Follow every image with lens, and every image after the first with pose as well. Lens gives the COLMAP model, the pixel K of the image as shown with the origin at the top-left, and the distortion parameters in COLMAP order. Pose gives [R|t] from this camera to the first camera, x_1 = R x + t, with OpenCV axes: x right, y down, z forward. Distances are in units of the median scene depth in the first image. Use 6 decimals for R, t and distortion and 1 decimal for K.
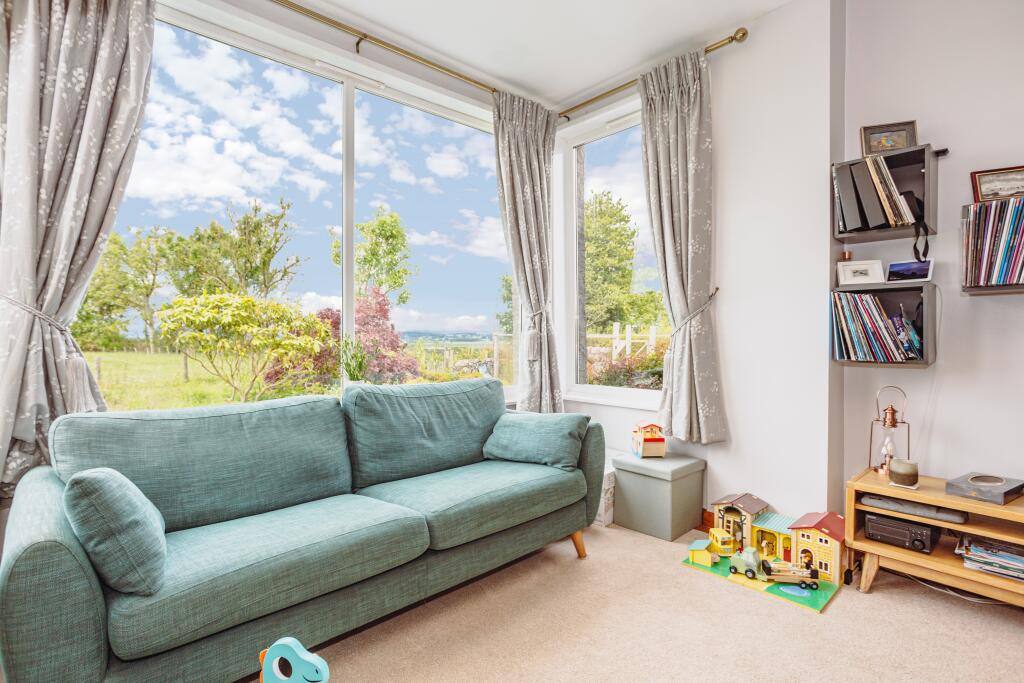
lens RADIAL K [[500.0, 0, 515.8], [0, 500.0, 342.5], [0, 0, 1]] dist [-0.001131, 0.000469]
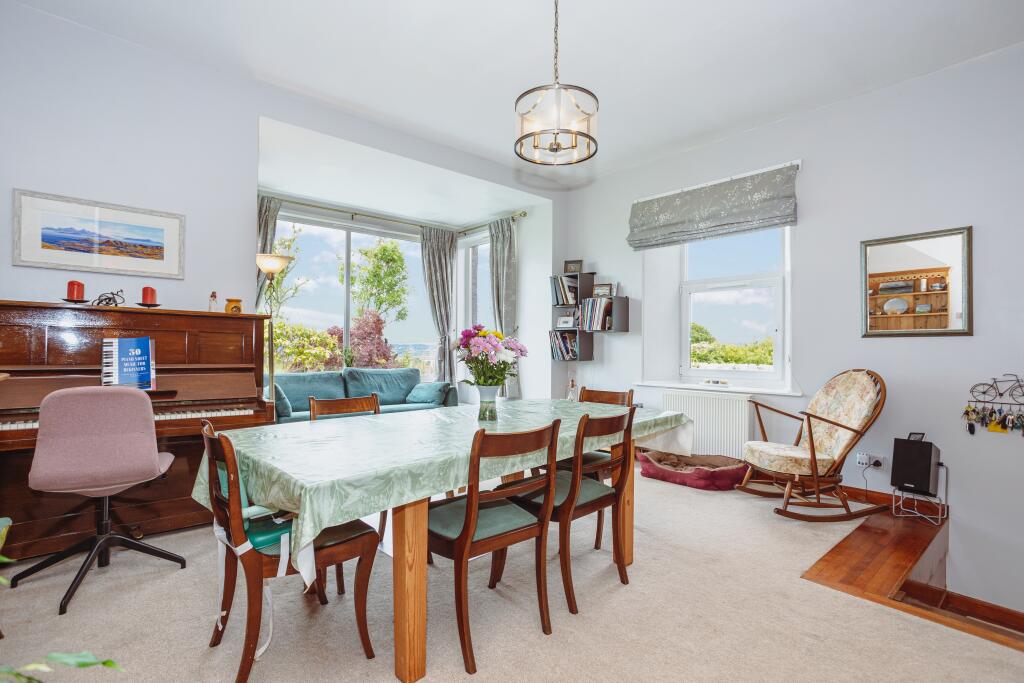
lens RADIAL K [[504.3, 0, 519.2], [0, 504.3, 342.1], [0, 0, 1]] dist [-0.001958, -0.000023]
pose [[0.999932, 0.010164, -0.005772, 0.362191], [-0.010320, 0.999561, -0.027762, 0.015745], [0.005487, 0.027820, 0.999598, -1.005383]]
